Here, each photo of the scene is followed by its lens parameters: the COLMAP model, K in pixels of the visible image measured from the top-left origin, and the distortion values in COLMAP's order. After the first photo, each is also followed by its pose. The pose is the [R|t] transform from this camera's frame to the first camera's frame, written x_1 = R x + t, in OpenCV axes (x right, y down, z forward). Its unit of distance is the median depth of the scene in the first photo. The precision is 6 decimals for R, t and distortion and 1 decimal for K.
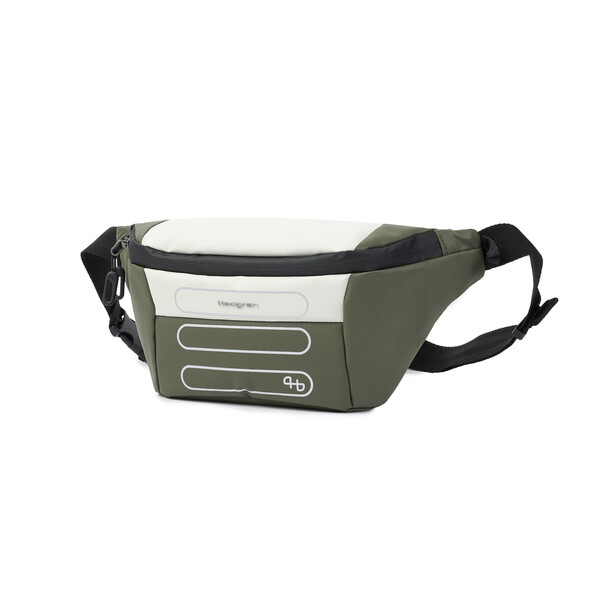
lens RADIAL K [[1060.3, 0, 300.0], [0, 1060.3, 300.0], [0, 0, 1]] dist [0.023676, 0.055727]
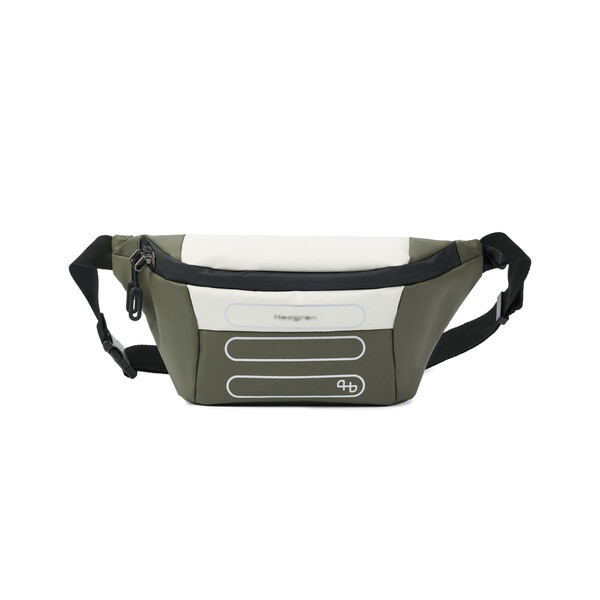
lens RADIAL K [[1060.3, 0, 300.0], [0, 1060.3, 300.0], [0, 0, 1]] dist [0.023676, 0.055727]
pose [[0.918337, -0.058569, 0.391441, -0.472578], [0.032681, 0.996834, 0.072478, -0.090911], [-0.394447, -0.053767, 0.917344, 0.013073]]
